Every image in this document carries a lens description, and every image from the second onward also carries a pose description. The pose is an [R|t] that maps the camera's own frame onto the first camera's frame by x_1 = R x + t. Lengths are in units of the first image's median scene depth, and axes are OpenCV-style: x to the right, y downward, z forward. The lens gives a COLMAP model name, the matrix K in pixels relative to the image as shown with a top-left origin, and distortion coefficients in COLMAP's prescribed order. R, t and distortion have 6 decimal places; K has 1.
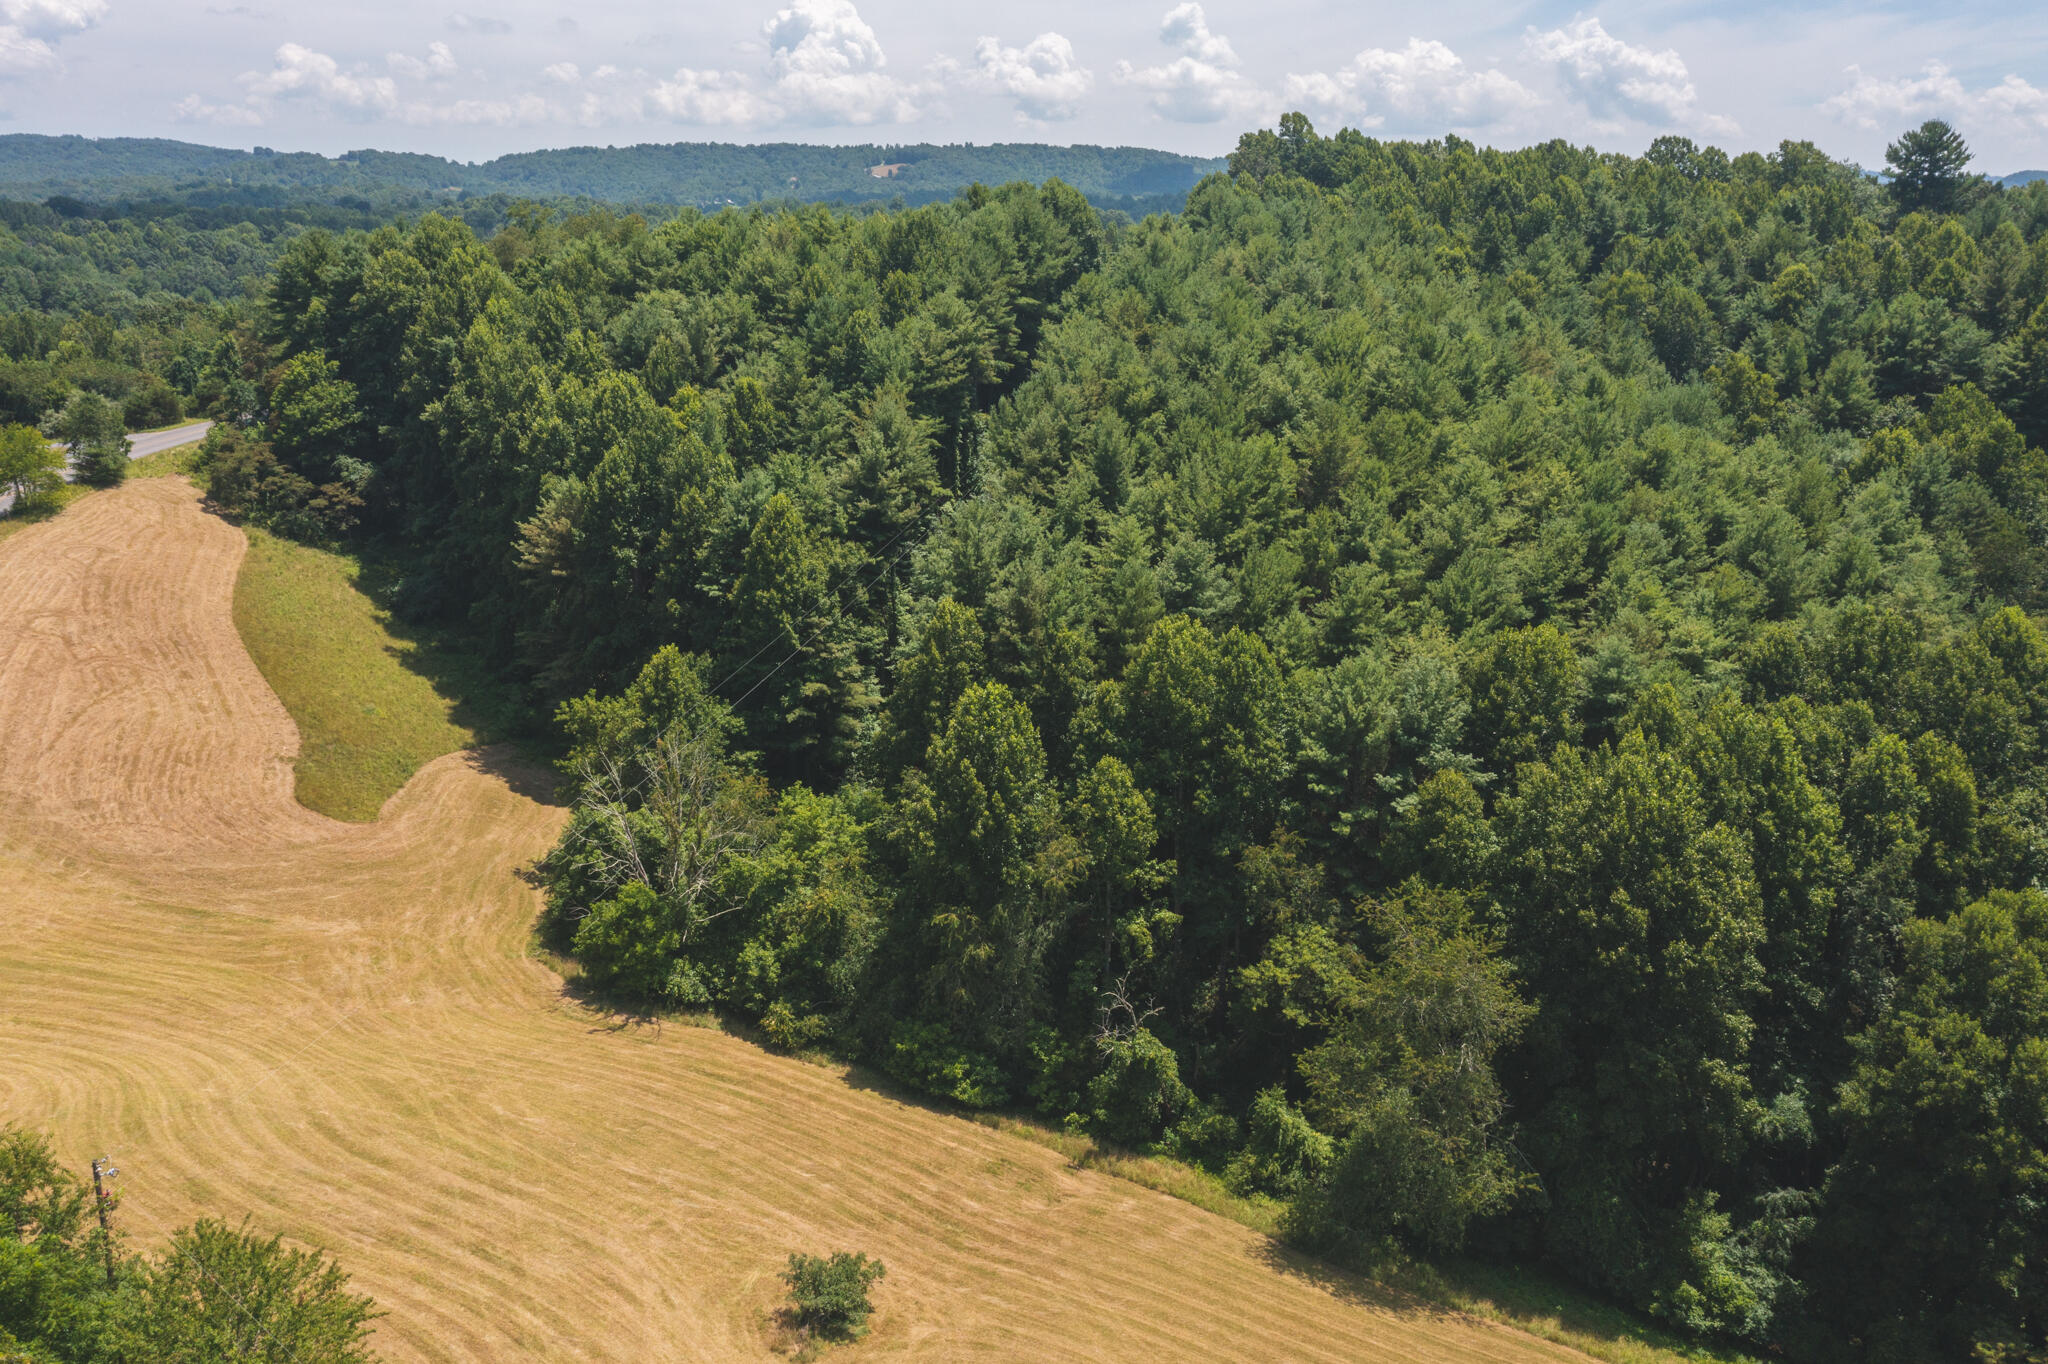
lens RADIAL K [[1628.6, 0, 1029.6], [0, 1628.6, 684.2], [0, 0, 1]] dist [-0.011135, 0.010592]
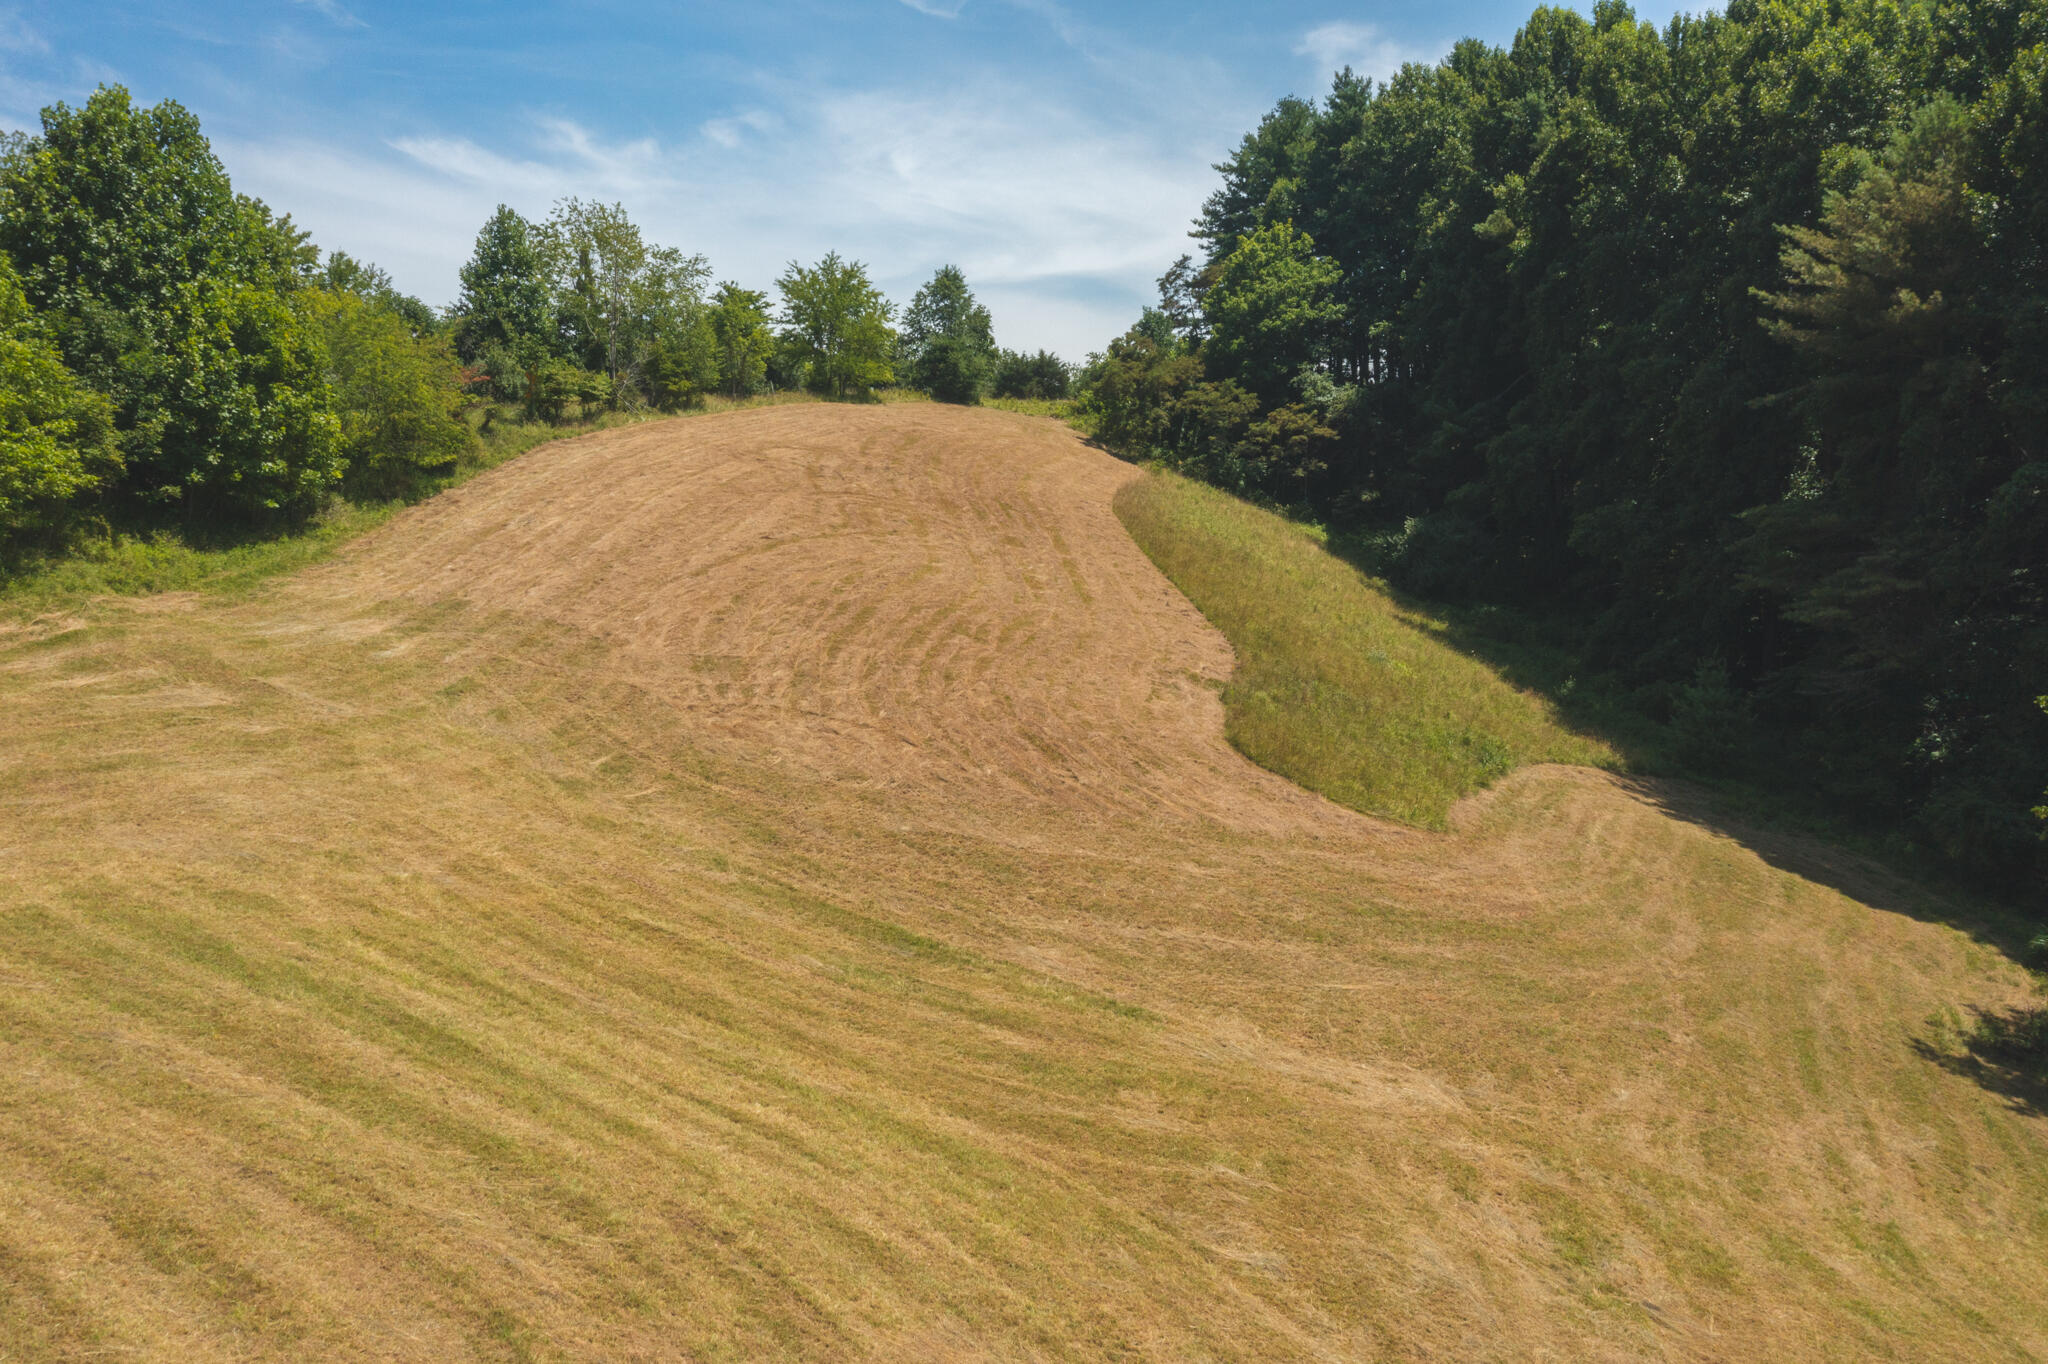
lens RADIAL K [[1628.6, 0, 1029.6], [0, 1628.6, 684.2], [0, 0, 1]] dist [-0.011135, 0.010592]
pose [[0.878467, 0.038551, -0.476246, -0.306729], [-0.140670, 0.973431, -0.180679, 0.122646], [0.456627, 0.225714, 0.860549, 0.641906]]
